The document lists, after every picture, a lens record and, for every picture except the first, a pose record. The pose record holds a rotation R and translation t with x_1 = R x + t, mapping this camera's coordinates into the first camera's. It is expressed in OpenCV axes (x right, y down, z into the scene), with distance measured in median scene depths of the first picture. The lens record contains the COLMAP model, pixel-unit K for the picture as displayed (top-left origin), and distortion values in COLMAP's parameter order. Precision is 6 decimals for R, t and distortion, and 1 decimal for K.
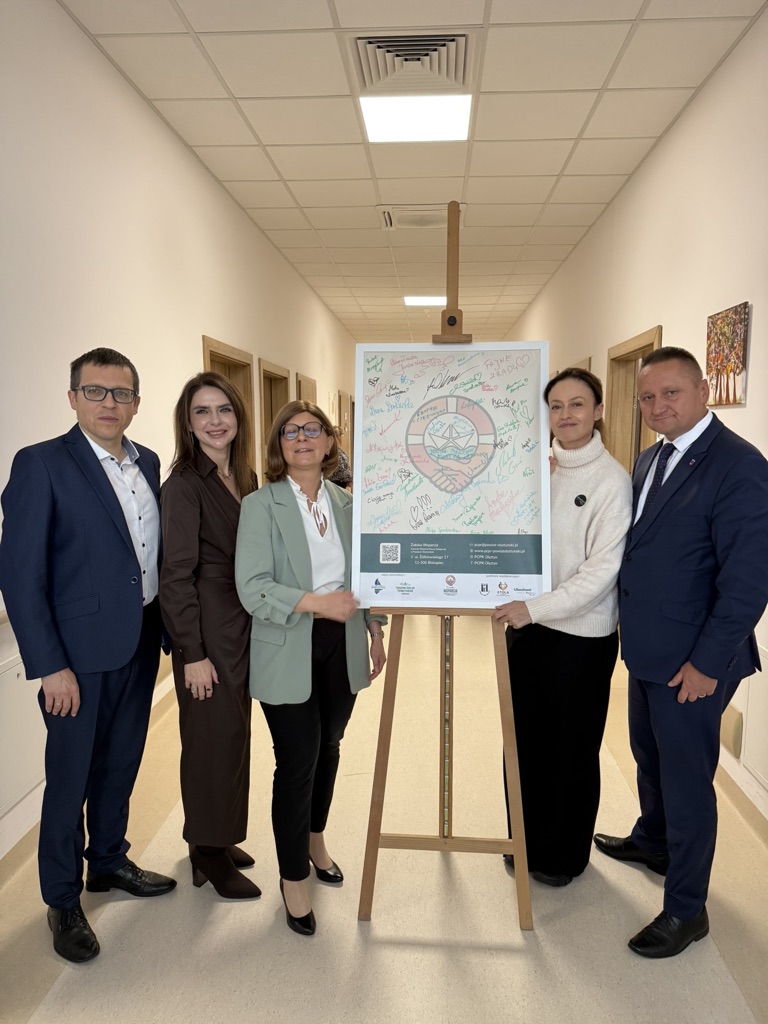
lens RADIAL K [[725.0, 0, 394.7], [0, 725.0, 518.0], [0, 0, 1]] dist [0.066790, -0.032774]
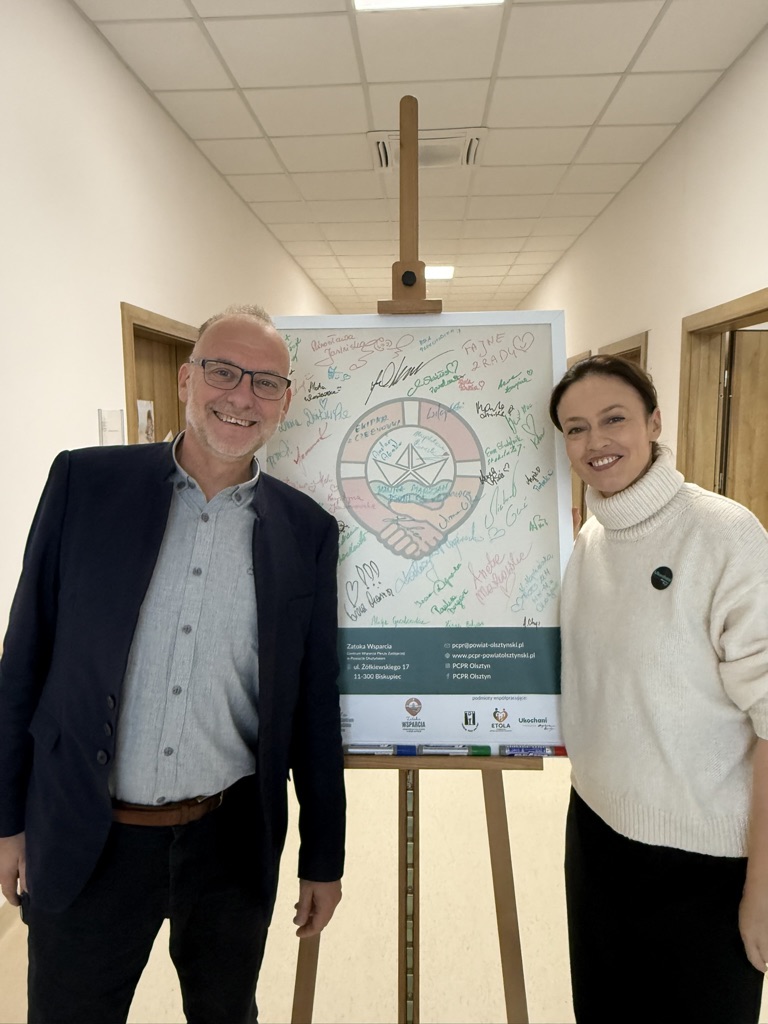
lens RADIAL K [[680.9, 0, 384.5], [0, 680.9, 511.3], [0, 0, 1]] dist [-0.025521, 0.007962]
pose [[0.999242, -0.015177, 0.035860, 0.034571], [0.015047, 0.999879, 0.003890, -0.075909], [-0.035915, -0.003347, 0.999349, 0.428974]]
